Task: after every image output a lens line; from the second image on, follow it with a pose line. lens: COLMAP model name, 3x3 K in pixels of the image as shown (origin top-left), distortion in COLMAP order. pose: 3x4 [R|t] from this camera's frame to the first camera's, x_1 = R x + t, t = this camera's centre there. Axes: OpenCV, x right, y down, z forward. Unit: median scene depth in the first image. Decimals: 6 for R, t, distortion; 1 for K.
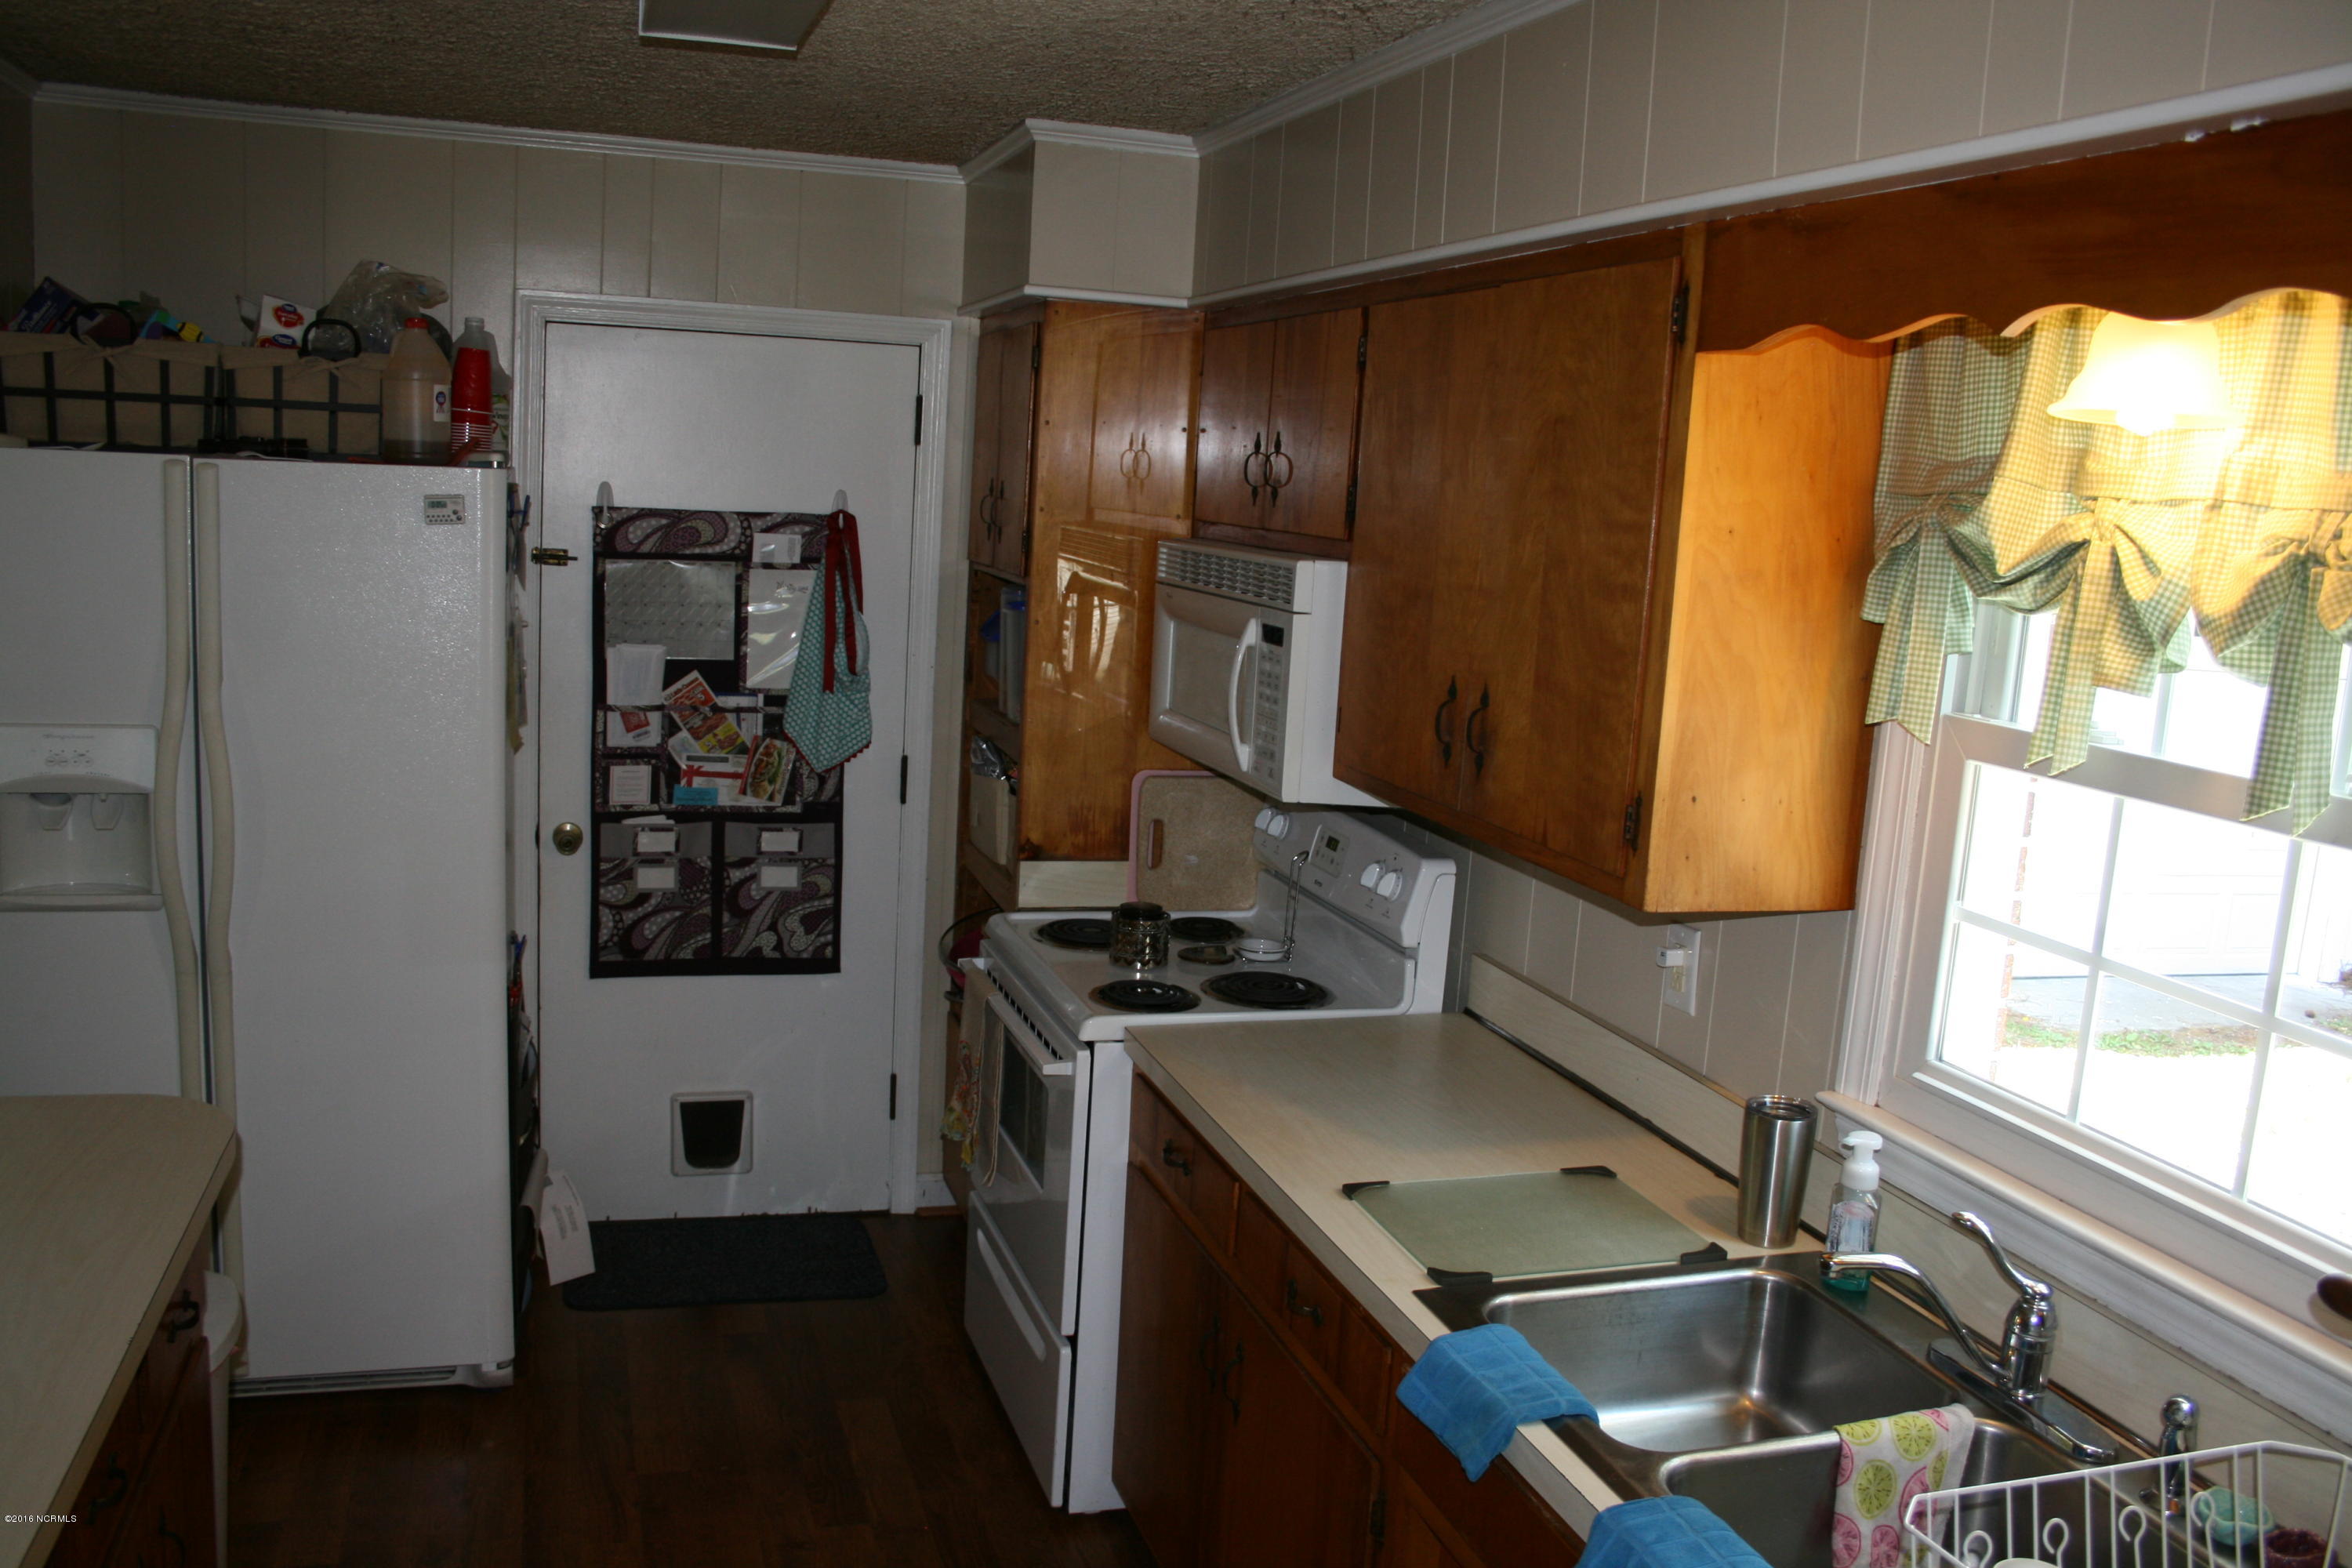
lens RADIAL K [[1969.5, 0, 1168.4], [0, 1969.5, 813.2], [0, 0, 1]] dist [-0.158197, 0.139787]
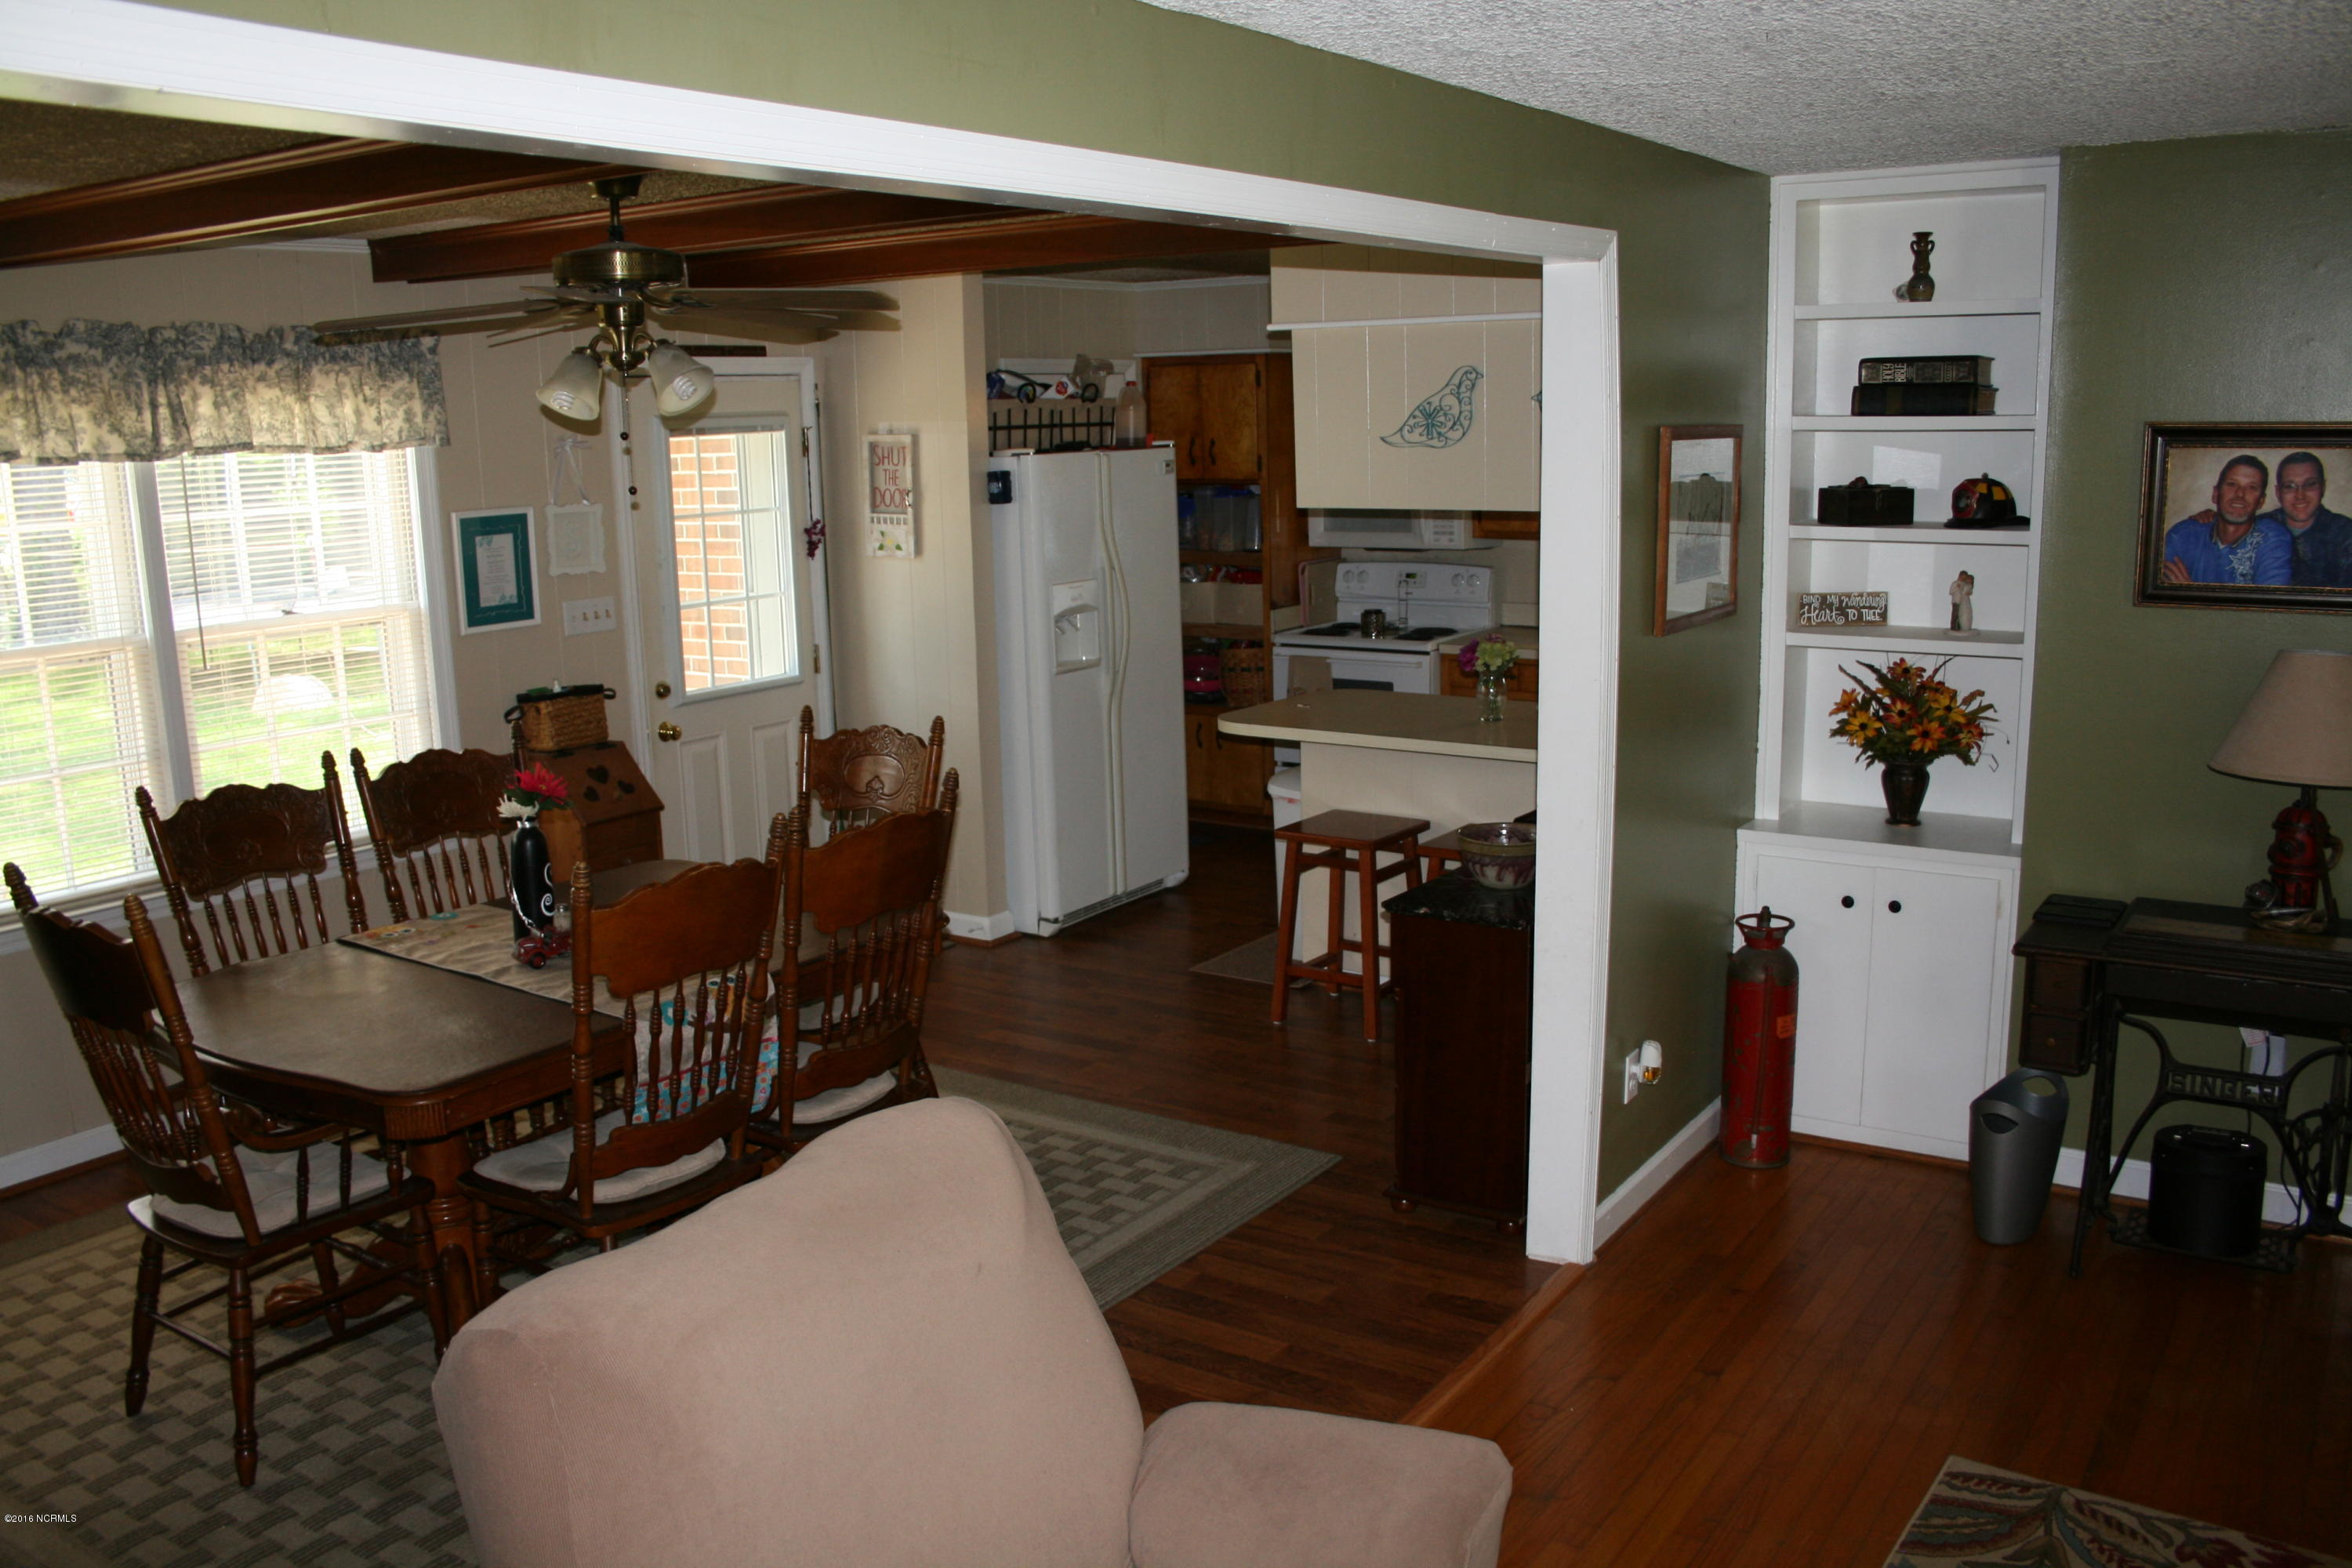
lens RADIAL K [[1969.5, 0, 1168.4], [0, 1969.5, 813.2], [0, 0, 1]] dist [-0.158197, 0.139787]
pose [[0.773260, -0.207387, 0.599216, -1.777014], [0.178033, 0.977998, 0.108740, -0.014054], [-0.608583, 0.022596, 0.793168, -0.758533]]
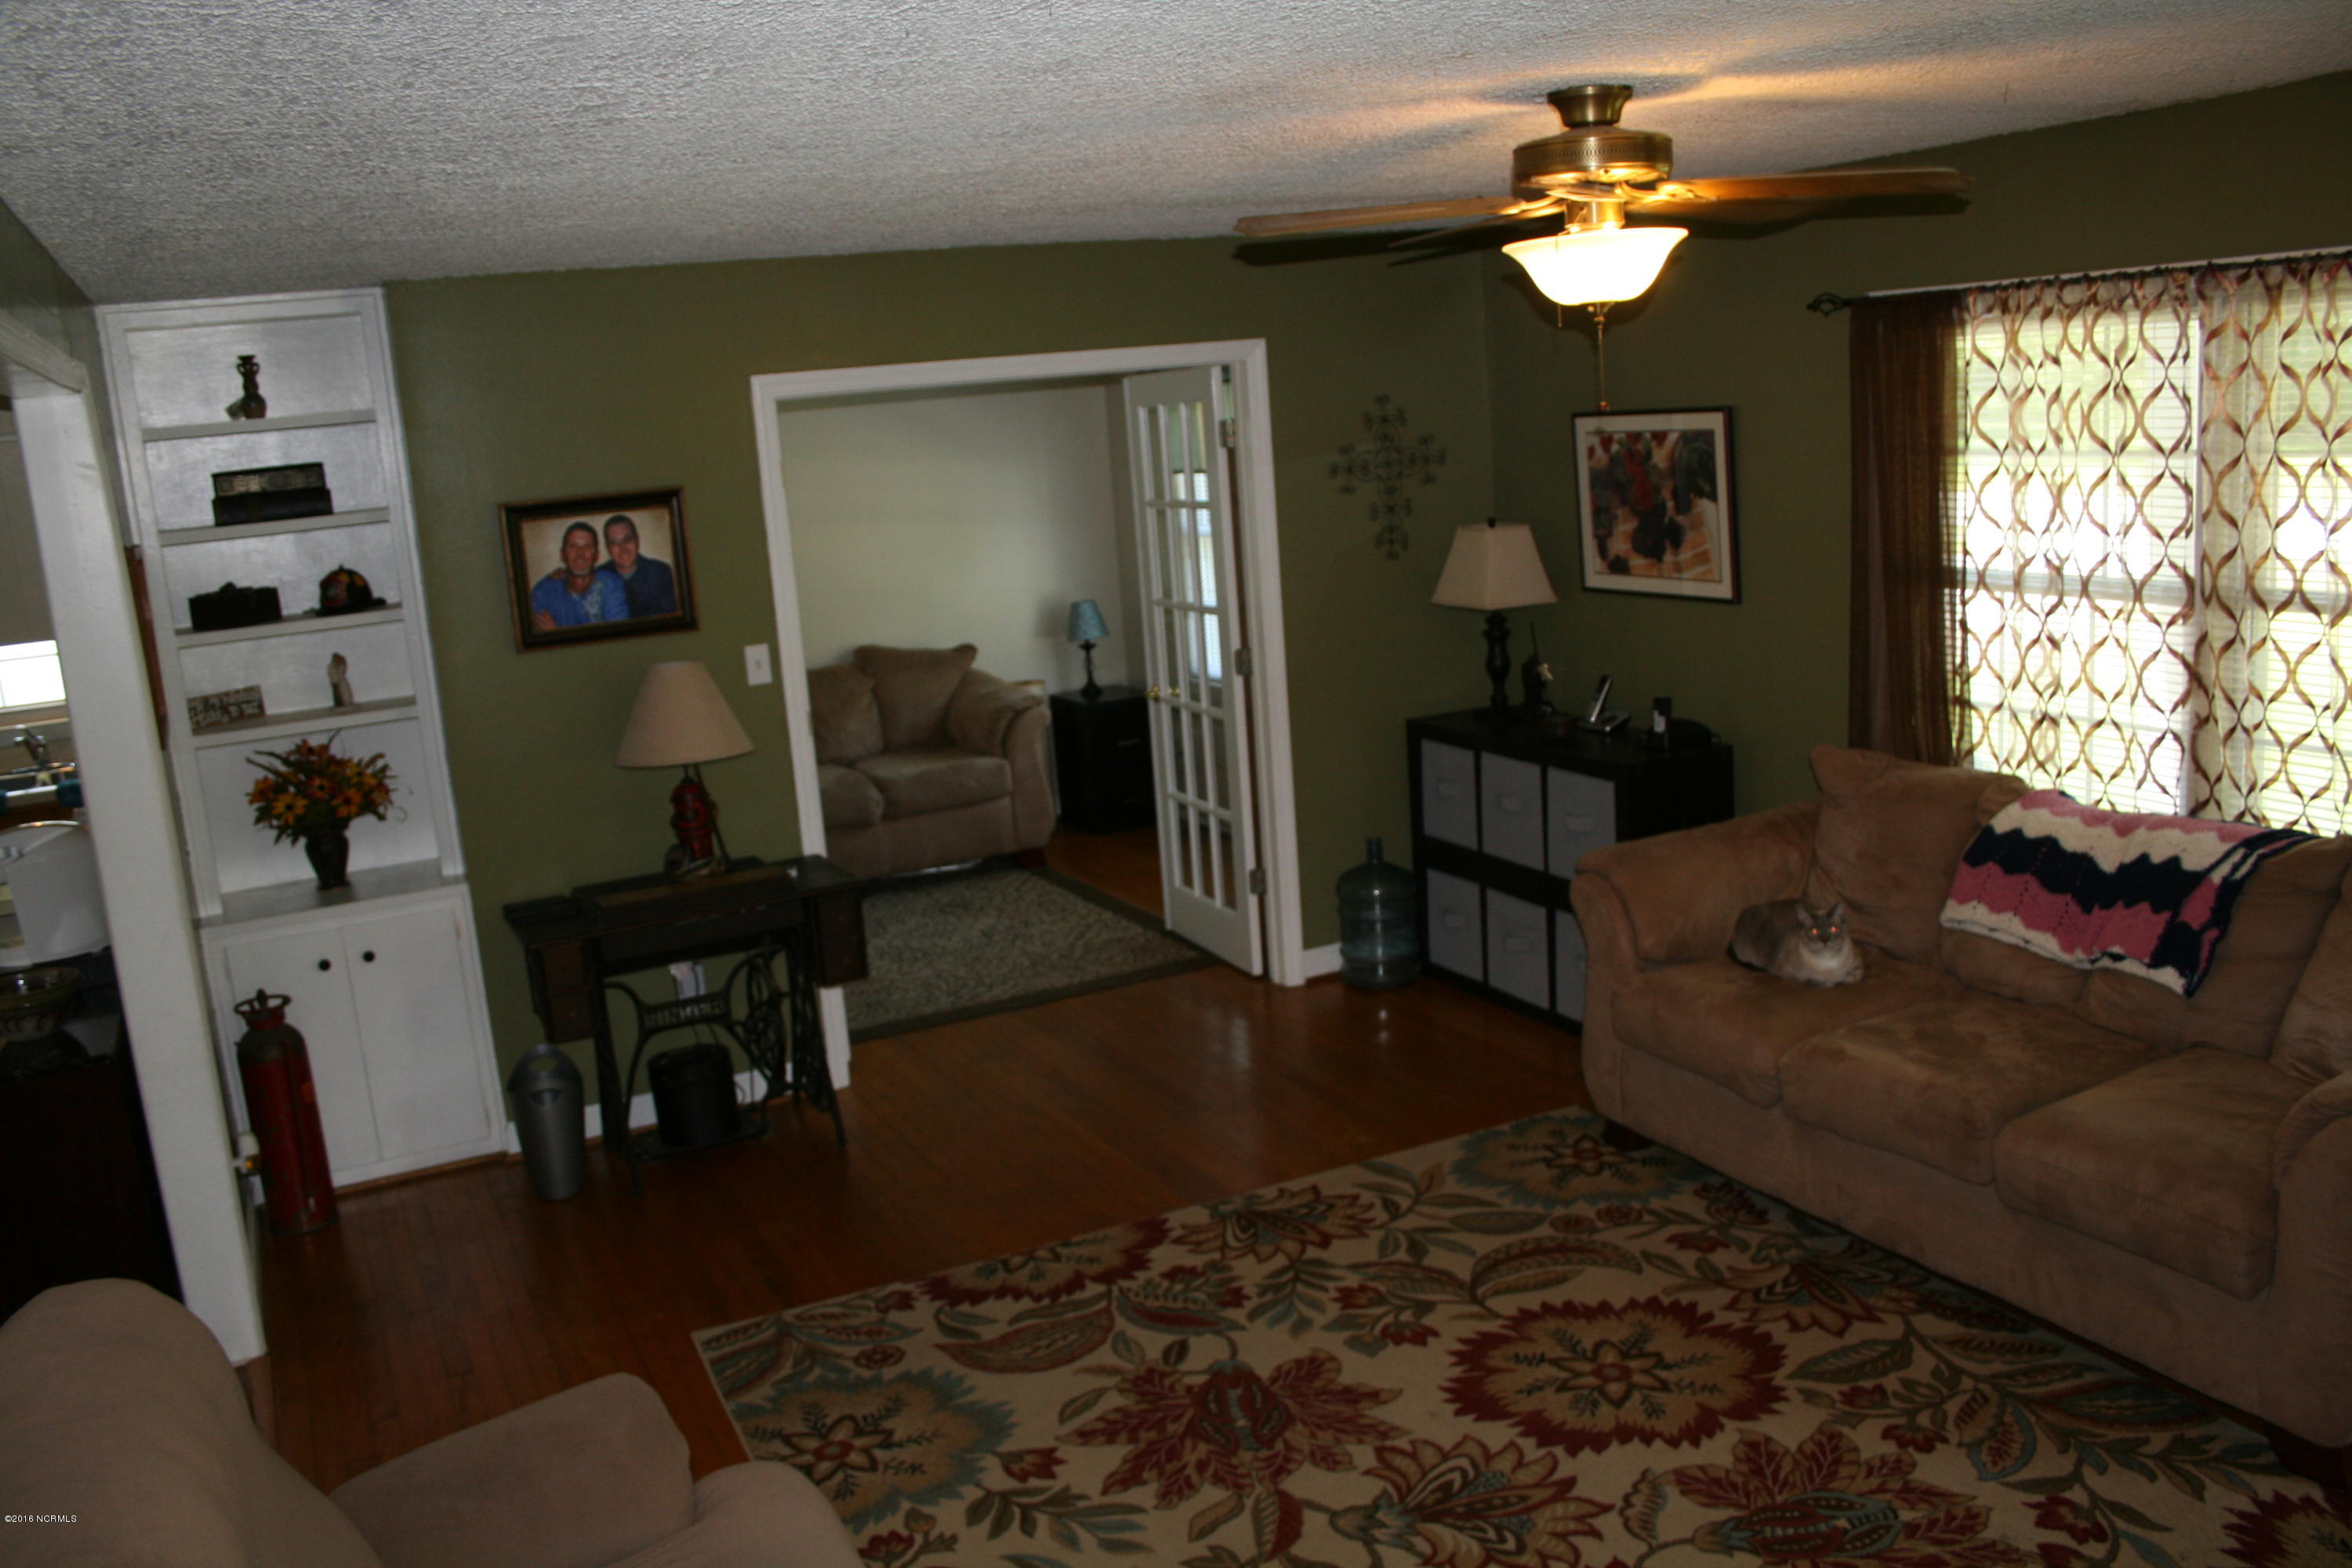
lens RADIAL K [[1957.8, 0, 1167.3], [0, 1957.8, 816.1], [0, 0, 1]] dist [-0.156201, 0.133255]
pose [[-0.162245, -0.255060, 0.953216, -2.087049], [0.232283, 0.928996, 0.288116, -0.100995], [-0.959021, 0.268161, -0.091479, -0.469005]]
